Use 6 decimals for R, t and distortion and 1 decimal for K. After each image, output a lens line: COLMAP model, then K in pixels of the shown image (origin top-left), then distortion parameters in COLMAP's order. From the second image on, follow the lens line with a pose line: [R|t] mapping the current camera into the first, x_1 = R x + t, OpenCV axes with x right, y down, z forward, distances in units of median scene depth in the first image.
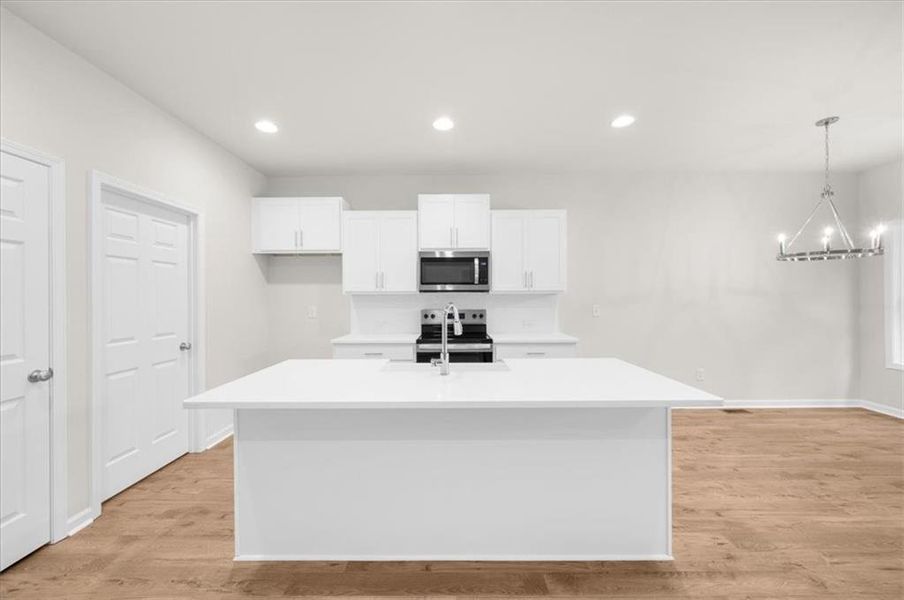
lens RADIAL K [[339.4, 0, 451.0], [0, 339.4, 298.1], [0, 0, 1]] dist [-0.001676, 0.000053]
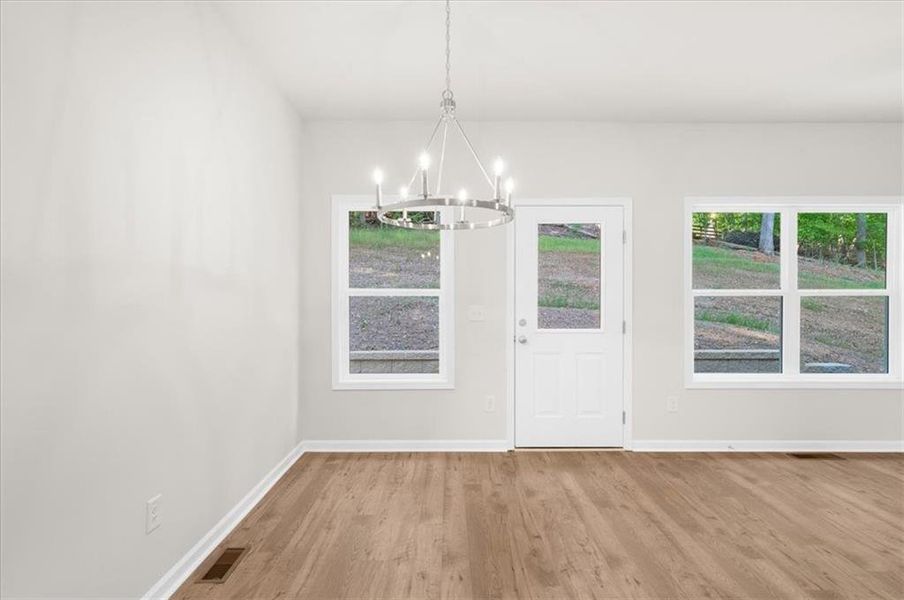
lens RADIAL K [[449.3, 0, 448.9], [0, 449.3, 298.6], [0, 0, 1]] dist [0.004347, 0.000654]
pose [[-0.009080, 0.004495, 0.999949, 0.302094], [0.003774, 0.999983, -0.004461, 0.008269], [-0.999952, 0.003734, -0.009097, 0.797960]]
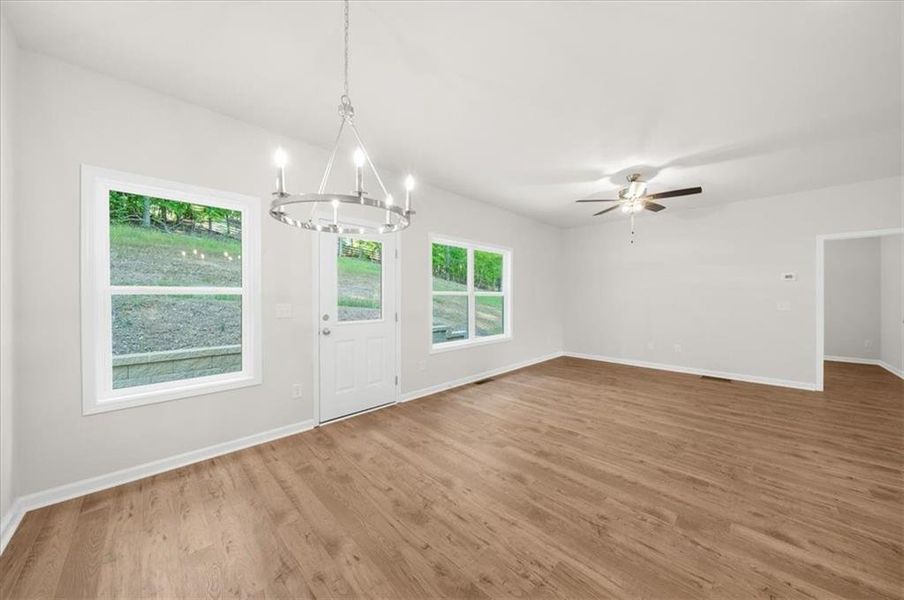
lens RADIAL K [[312.2, 0, 450.3], [0, 312.2, 297.8], [0, 0, 1]] dist [-0.003122, -0.000008]
pose [[-0.707248, 0.003464, 0.706957, 0.489169], [0.007492, 0.999969, 0.002595, 0.006167], [-0.706926, 0.007132, -0.707251, 0.990724]]
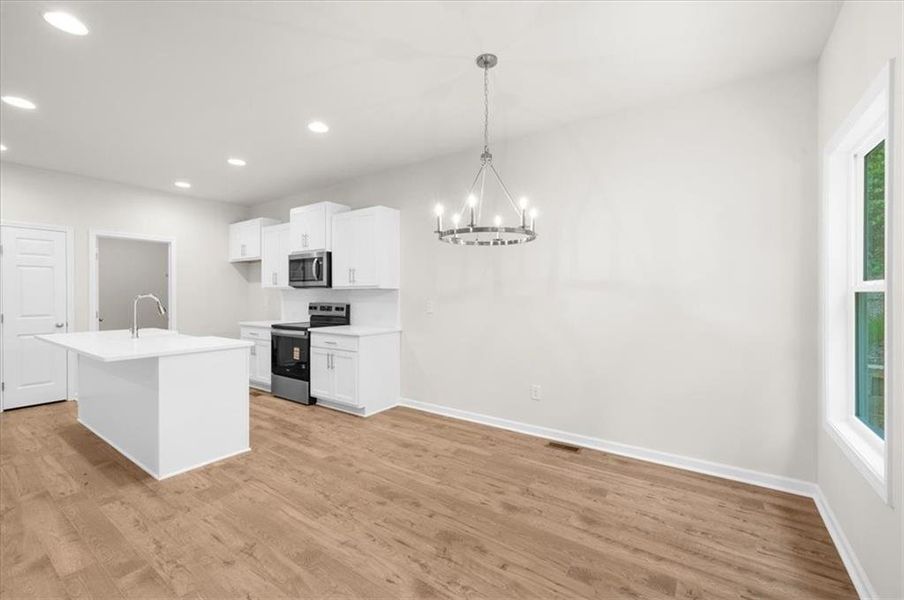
lens RADIAL K [[381.0, 0, 450.1], [0, 381.0, 297.9], [0, 0, 1]] dist [0.002664, 0.000478]
pose [[0.820405, 0.010487, -0.571687, 1.220012], [-0.006896, 0.999941, 0.008447, 0.003450], [0.571741, -0.002988, 0.820428, 0.196246]]
